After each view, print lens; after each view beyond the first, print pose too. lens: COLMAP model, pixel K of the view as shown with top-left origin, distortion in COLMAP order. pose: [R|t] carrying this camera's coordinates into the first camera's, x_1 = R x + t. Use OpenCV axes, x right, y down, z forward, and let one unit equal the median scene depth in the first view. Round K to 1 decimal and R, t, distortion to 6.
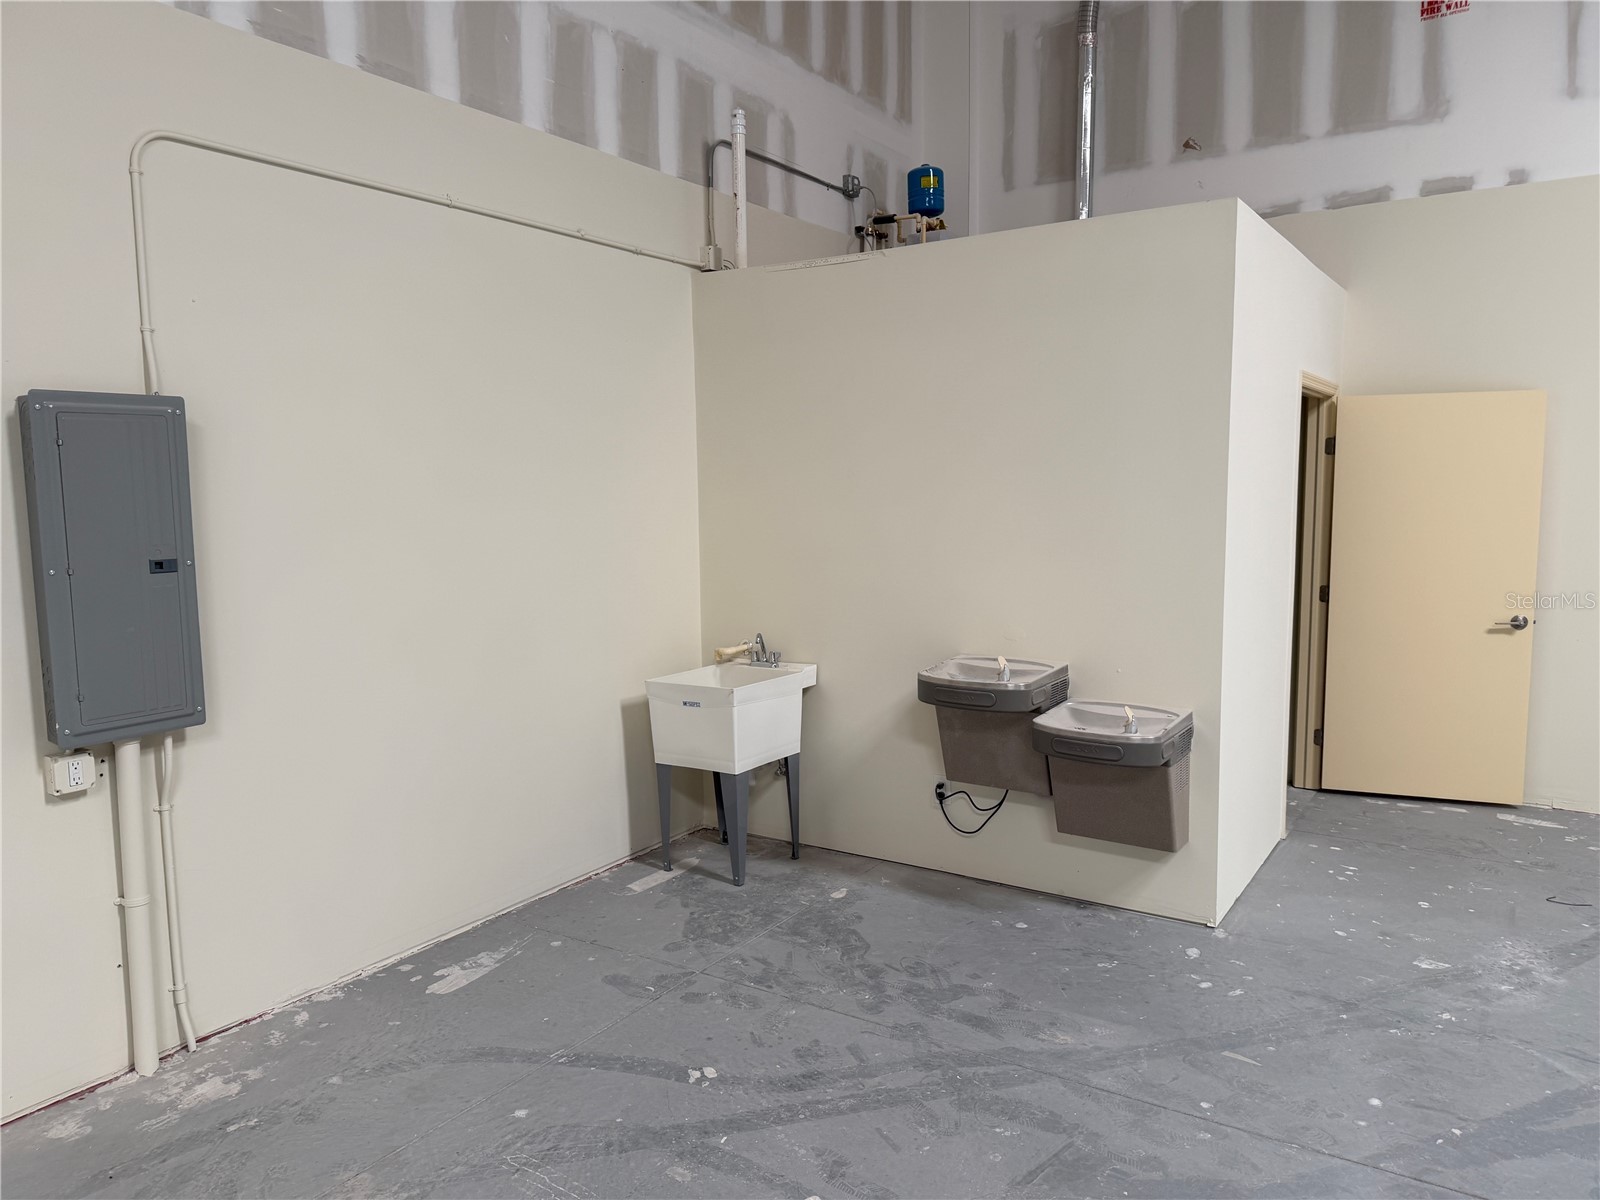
lens RADIAL K [[1112.1, 0, 795.6], [0, 1112.1, 593.9], [0, 0, 1]] dist [0.000077, -0.001858]
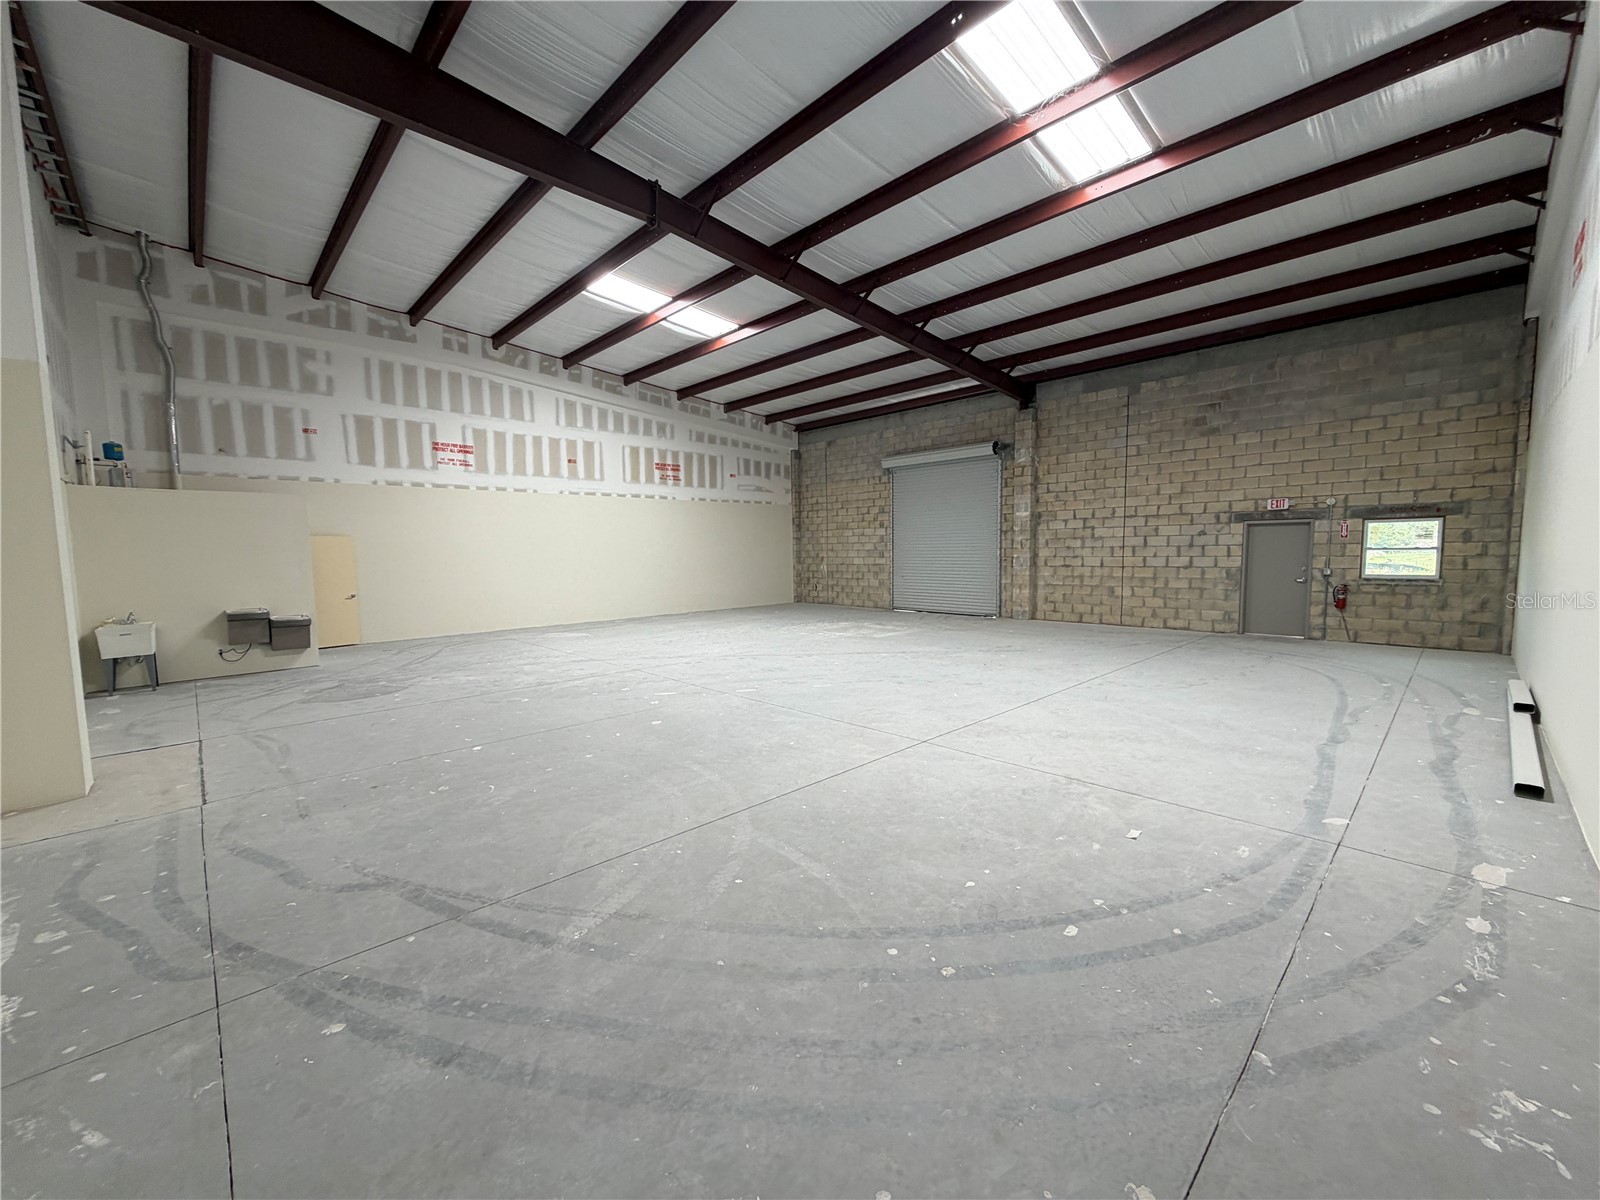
lens RADIAL K [[637.2, 0, 800.0], [0, 637.2, 600.0], [0, 0, 1]] dist [0.000346, -0.000268]
pose [[0.213288, -0.068002, 0.974620, -1.318571], [0.119480, 0.991902, 0.043061, 0.145302], [-0.969656, 0.107263, 0.219686, -1.107311]]
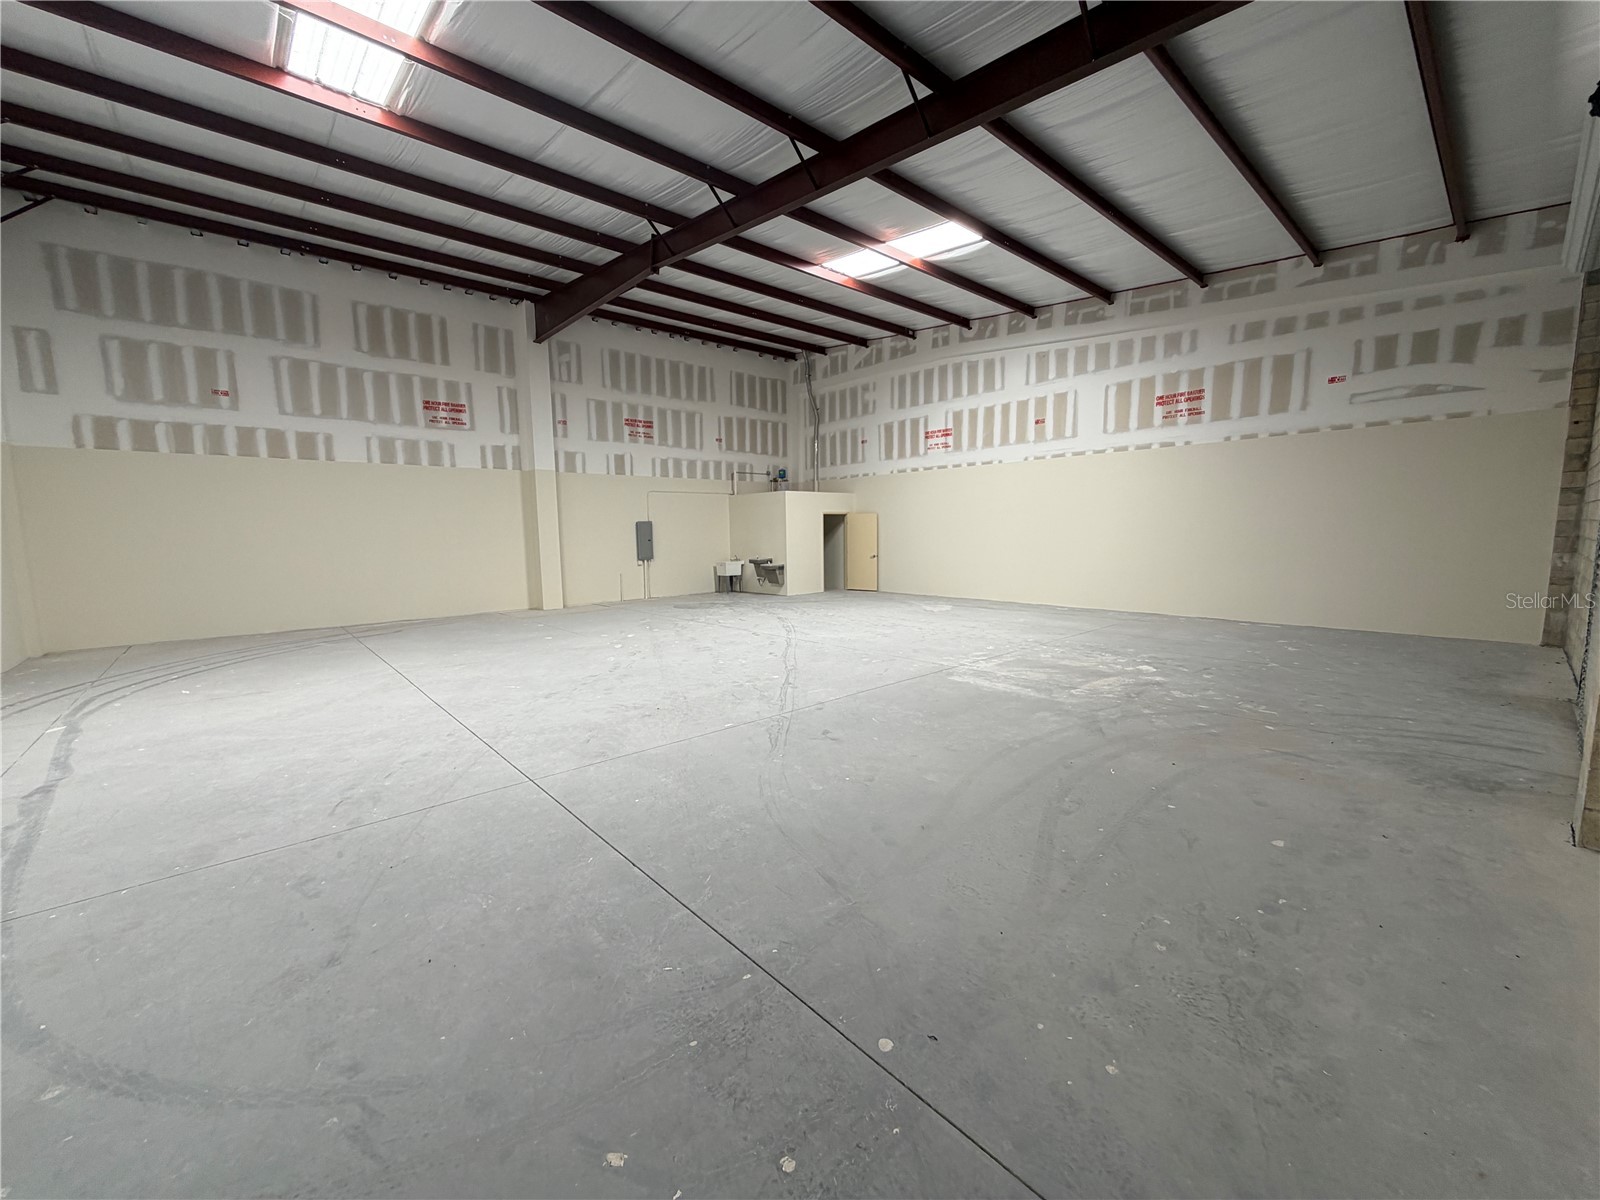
lens RADIAL K [[630.6, 0, 792.1], [0, 630.6, 598.2], [0, 0, 1]] dist [-0.004227, -0.000069]
pose [[0.965020, 0.024829, -0.260999, 1.209679], [-0.022894, 0.999683, 0.010451, 0.233030], [0.261176, -0.004110, 0.965283, -2.323107]]
